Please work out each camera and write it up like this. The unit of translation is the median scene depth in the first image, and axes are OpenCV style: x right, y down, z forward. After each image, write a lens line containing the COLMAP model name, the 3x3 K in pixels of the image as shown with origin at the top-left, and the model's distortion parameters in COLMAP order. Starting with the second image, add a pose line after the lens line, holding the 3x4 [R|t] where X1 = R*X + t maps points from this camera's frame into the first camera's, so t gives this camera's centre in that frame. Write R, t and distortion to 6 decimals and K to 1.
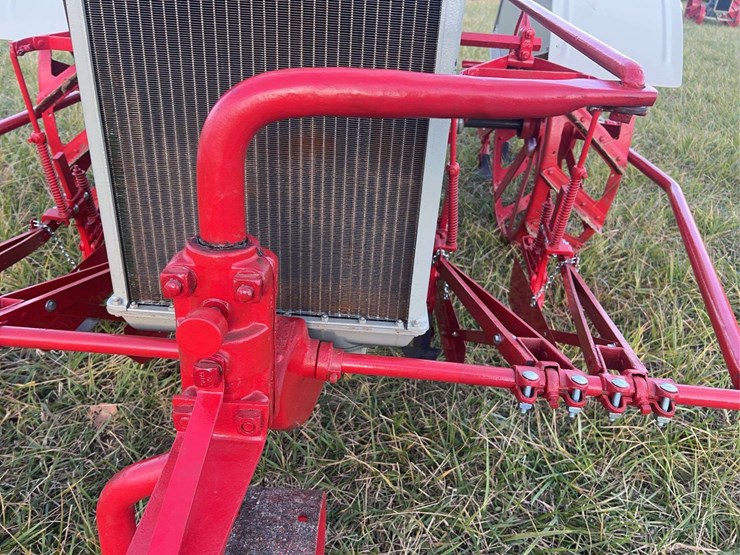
lens RADIAL K [[543.6, 0, 379.0], [0, 543.6, 280.2], [0, 0, 1]] dist [0.045405, -0.038120]
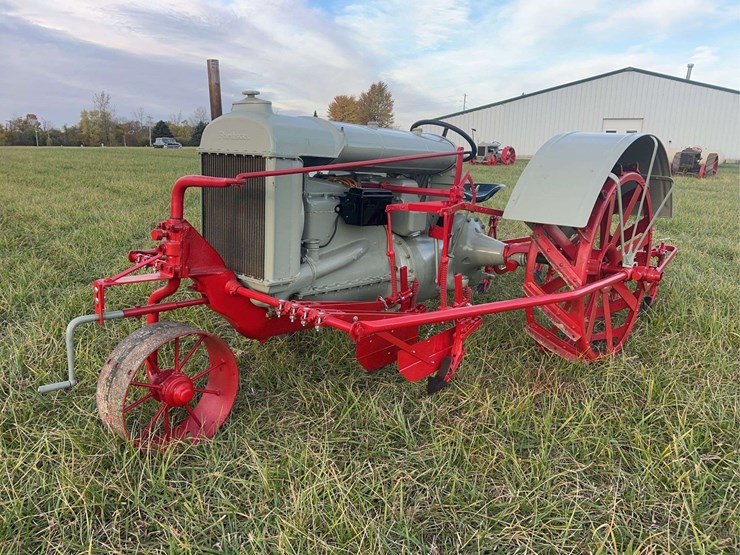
lens RADIAL K [[562.6, 0, 368.0], [0, 562.6, 271.4], [0, 0, 1]] dist [0.050681, -0.056351]
pose [[0.770047, 0.094566, -0.630939, 2.031616], [-0.301421, 0.925544, -0.229156, 0.485771], [0.562292, 0.366640, 0.741217, -0.658476]]
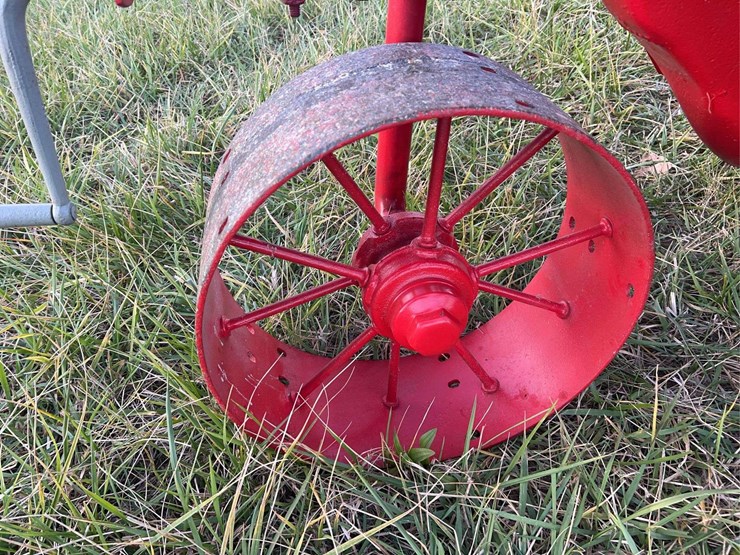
lens RADIAL K [[566.6, 0, 370.0], [0, 566.6, 277.5], [0, 0, 1]] dist [0.056766, -0.060847]
pose [[0.187307, 0.539097, -0.821152, 0.410492], [-0.463061, 0.785695, 0.410193, 0.355492], [0.866308, 0.303412, 0.396801, 0.574335]]
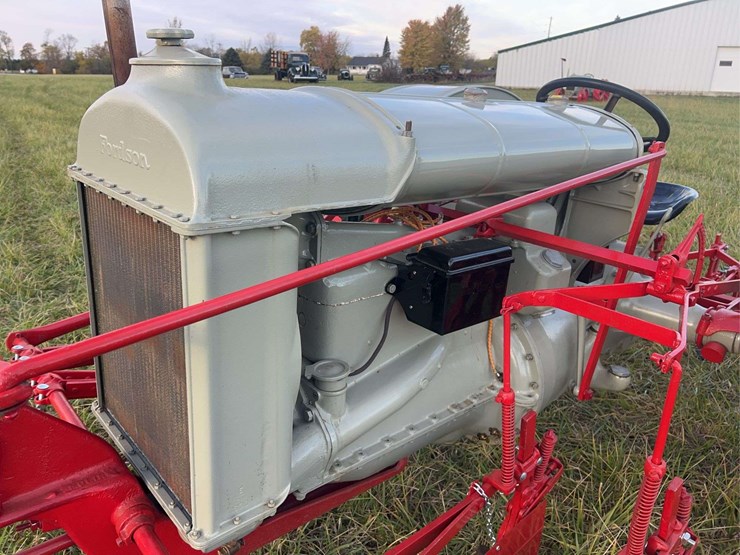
lens RADIAL K [[562.6, 0, 368.0], [0, 562.6, 271.4], [0, 0, 1]] dist [0.050681, -0.056351]
pose [[0.688121, 0.199229, -0.697709, 0.885318], [-0.354256, 0.931420, -0.083423, -0.378606], [0.633240, 0.304573, 0.711508, 0.329215]]
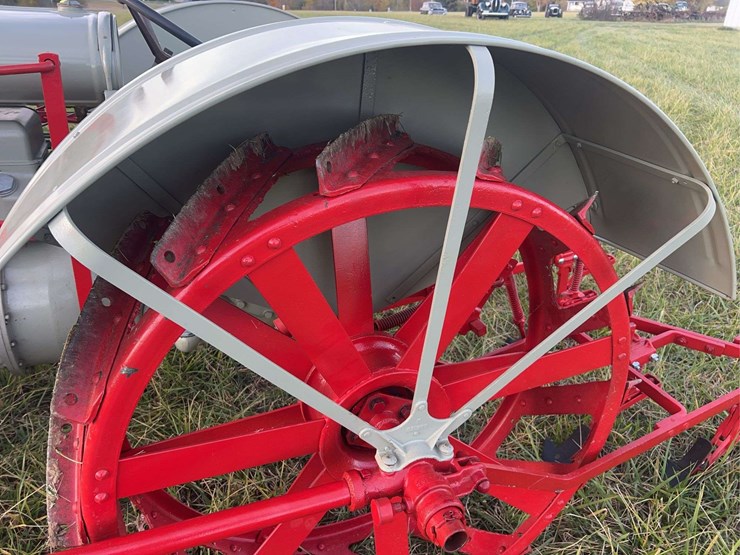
lens RADIAL K [[566.6, 0, 370.0], [0, 566.6, 277.5], [0, 0, 1]] dist [0.056766, -0.060847]
pose [[0.397903, 0.353841, -0.846445, 1.906040], [-0.473210, 0.869582, 0.141063, -1.240131], [0.785968, 0.344418, 0.513451, 1.983833]]
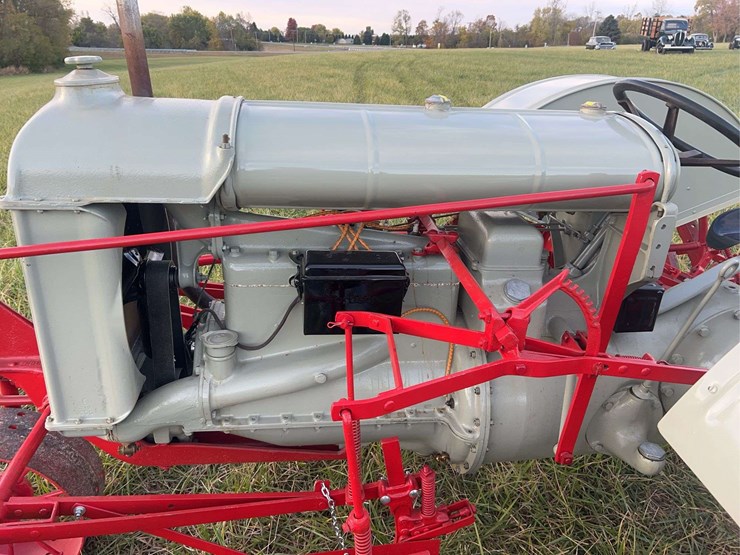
lens RADIAL K [[562.6, 0, 368.0], [0, 562.6, 271.4], [0, 0, 1]] dist [0.050681, -0.056351]
pose [[0.159420, 0.319849, -0.933960, 1.403818], [-0.495090, 0.844392, 0.204667, -0.917547], [0.854091, 0.429766, 0.292967, 1.096595]]
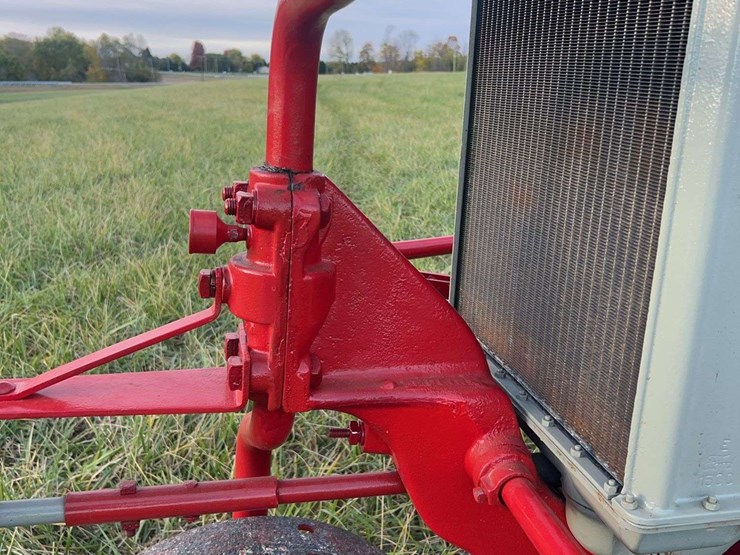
lens RADIAL K [[750.6, 0, 370.0], [0, 750.6, 277.5], [0, 0, 1]] dist [0.031516, -0.022720]
pose [[0.250262, 0.202094, -0.946851, 0.618276], [-0.472751, 0.878966, 0.062652, -0.032024], [0.844912, 0.431945, 0.315512, 0.487804]]
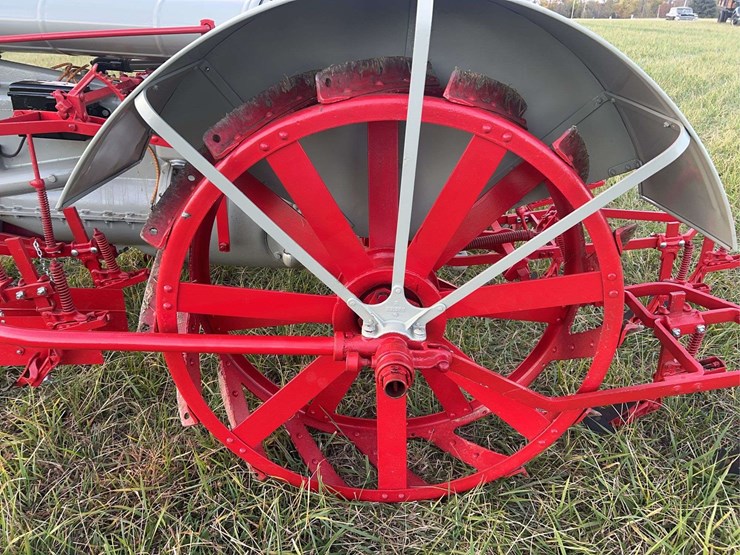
lens RADIAL K [[566.6, 0, 370.0], [0, 566.6, 277.5], [0, 0, 1]] dist [0.056766, -0.060847]
pose [[0.042808, 0.373586, -0.926607, 2.352810], [-0.520104, 0.800208, 0.298596, -1.312028], [0.853030, 0.469150, 0.228559, 2.325006]]
